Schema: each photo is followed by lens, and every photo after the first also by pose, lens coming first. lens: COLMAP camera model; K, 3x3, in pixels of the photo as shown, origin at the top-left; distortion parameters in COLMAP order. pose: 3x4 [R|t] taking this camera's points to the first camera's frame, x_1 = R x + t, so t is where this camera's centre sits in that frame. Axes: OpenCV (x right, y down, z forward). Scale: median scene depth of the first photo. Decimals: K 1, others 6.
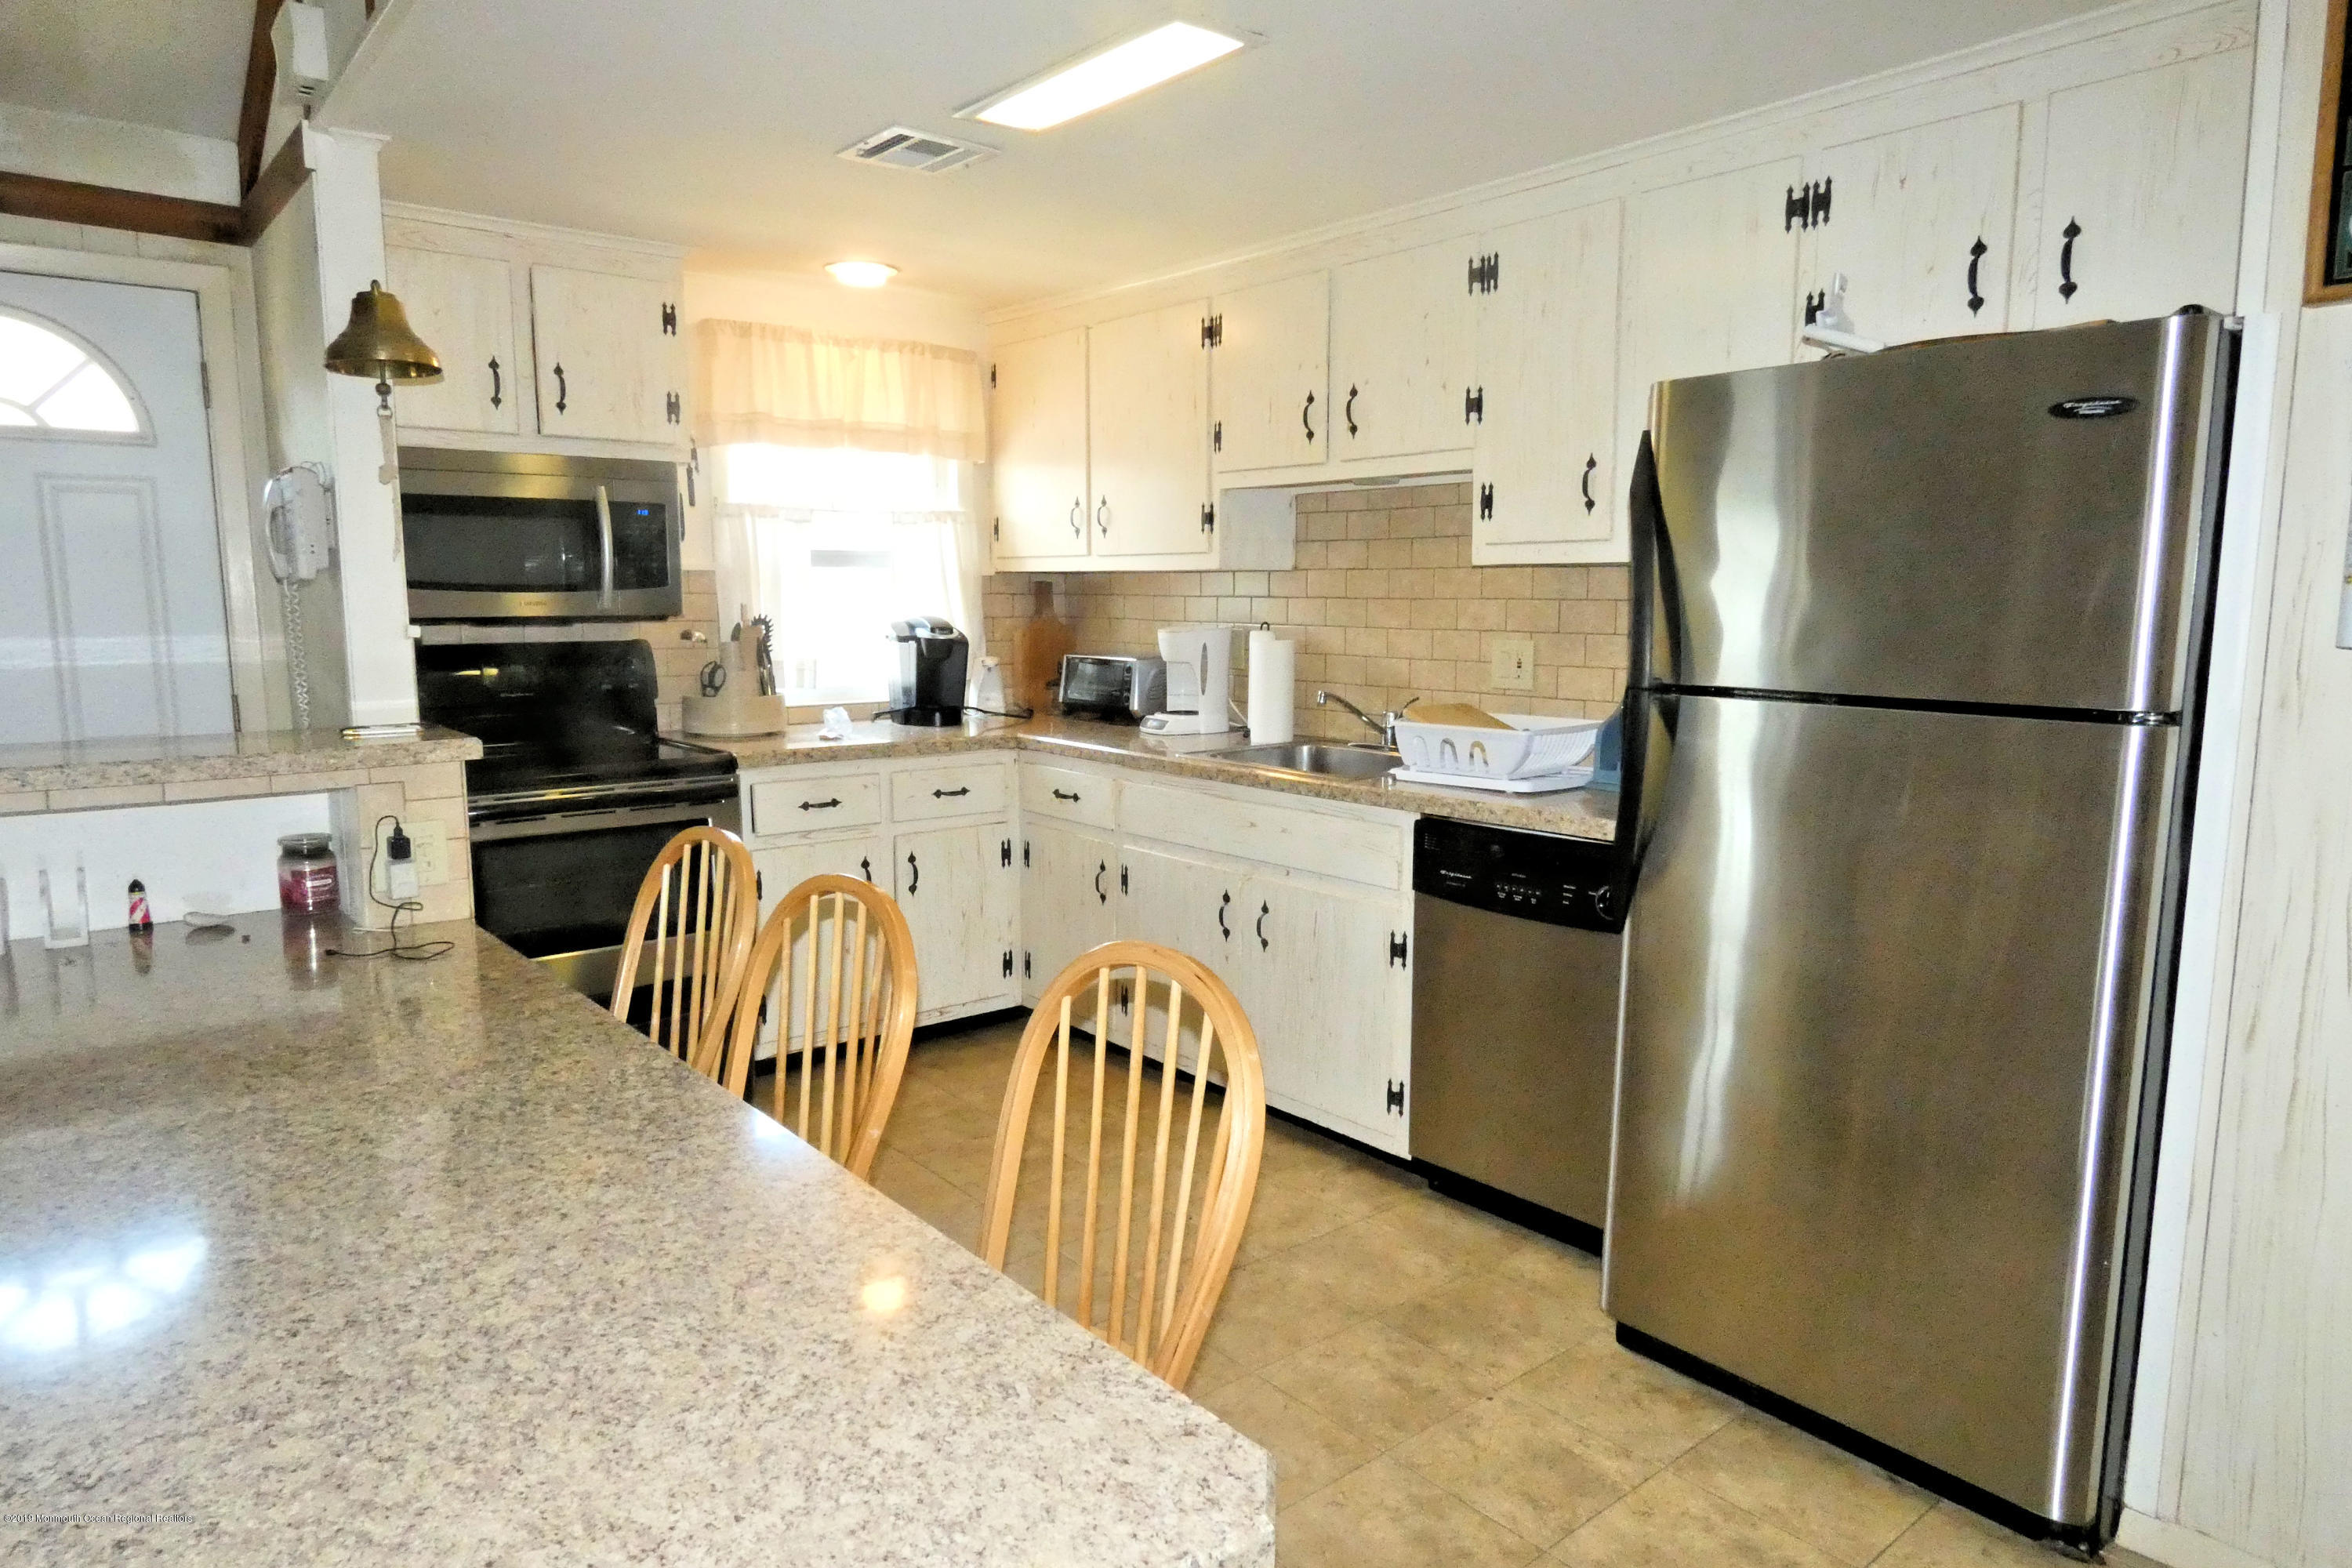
lens RADIAL K [[1427.5, 0, 1170.7], [0, 1427.5, 780.2], [0, 0, 1]] dist [-0.006359, 0.001008]
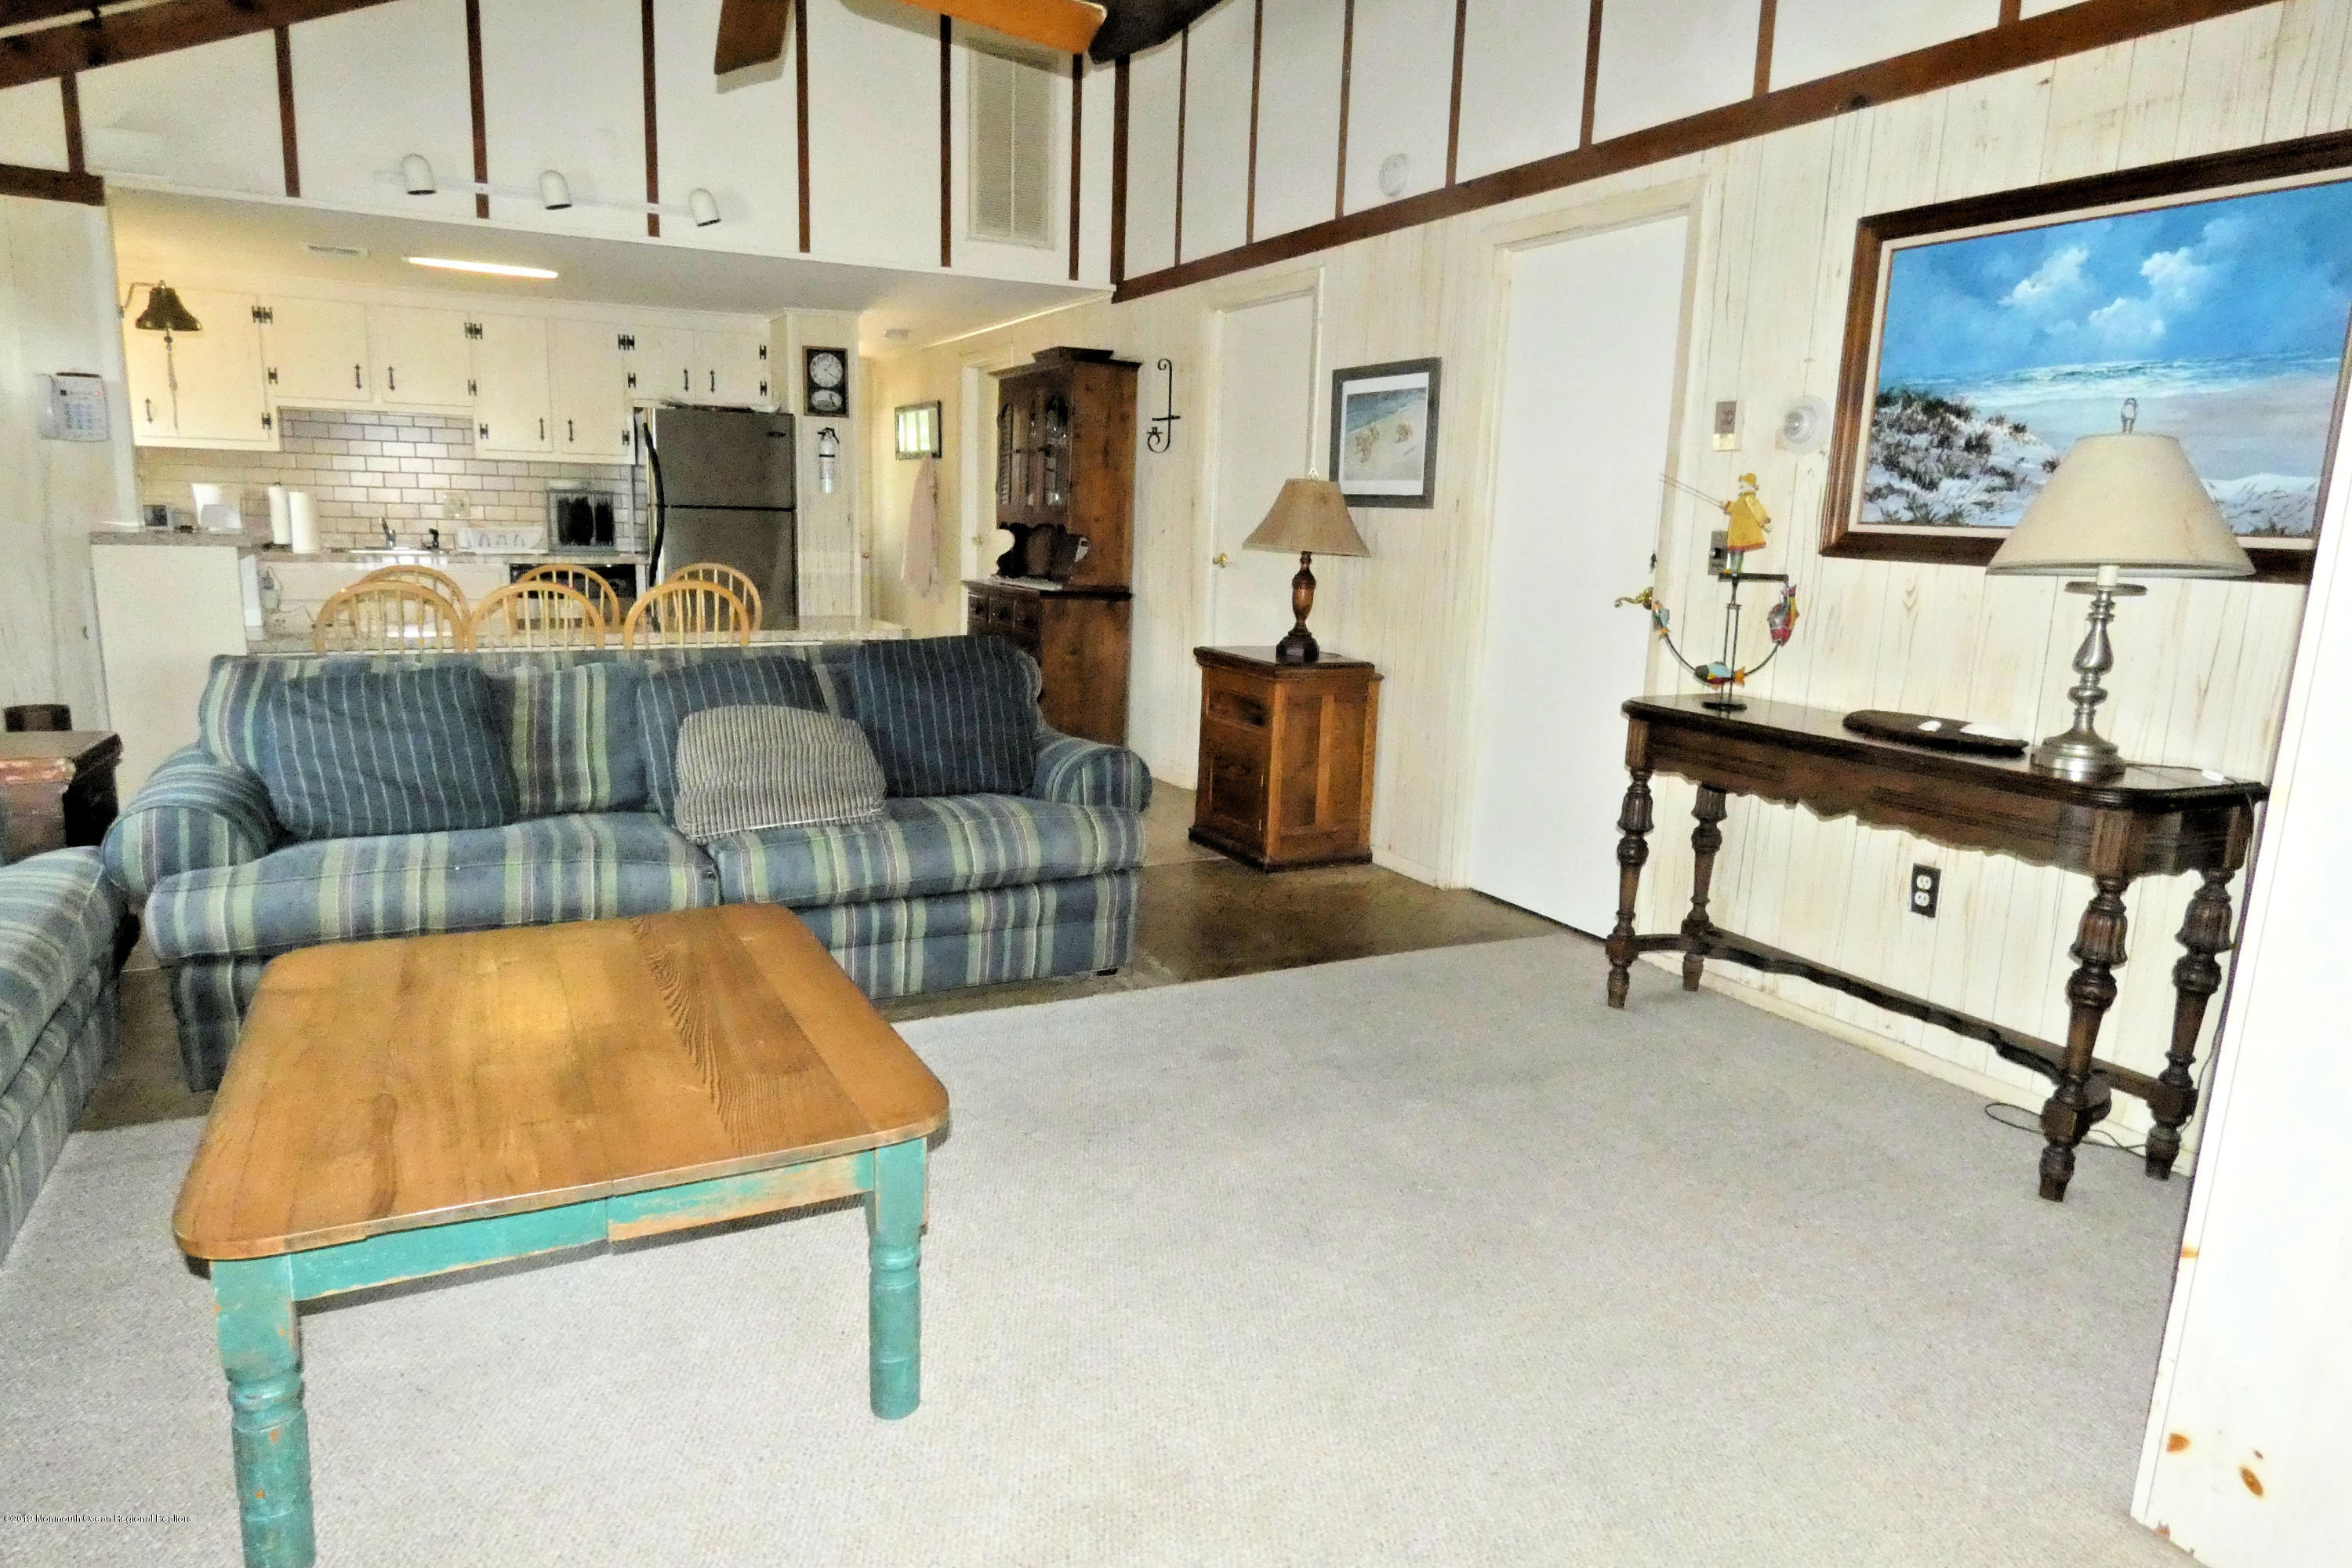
lens RADIAL K [[1427.5, 0, 1171.5], [0, 1427.5, 782.4], [0, 0, 1]] dist [-0.006359, 0.001008]
pose [[0.191082, -0.176121, 0.965644, -1.937446], [0.103609, 0.981895, 0.158583, 0.115482], [-0.976091, 0.069747, 0.205870, -0.533006]]
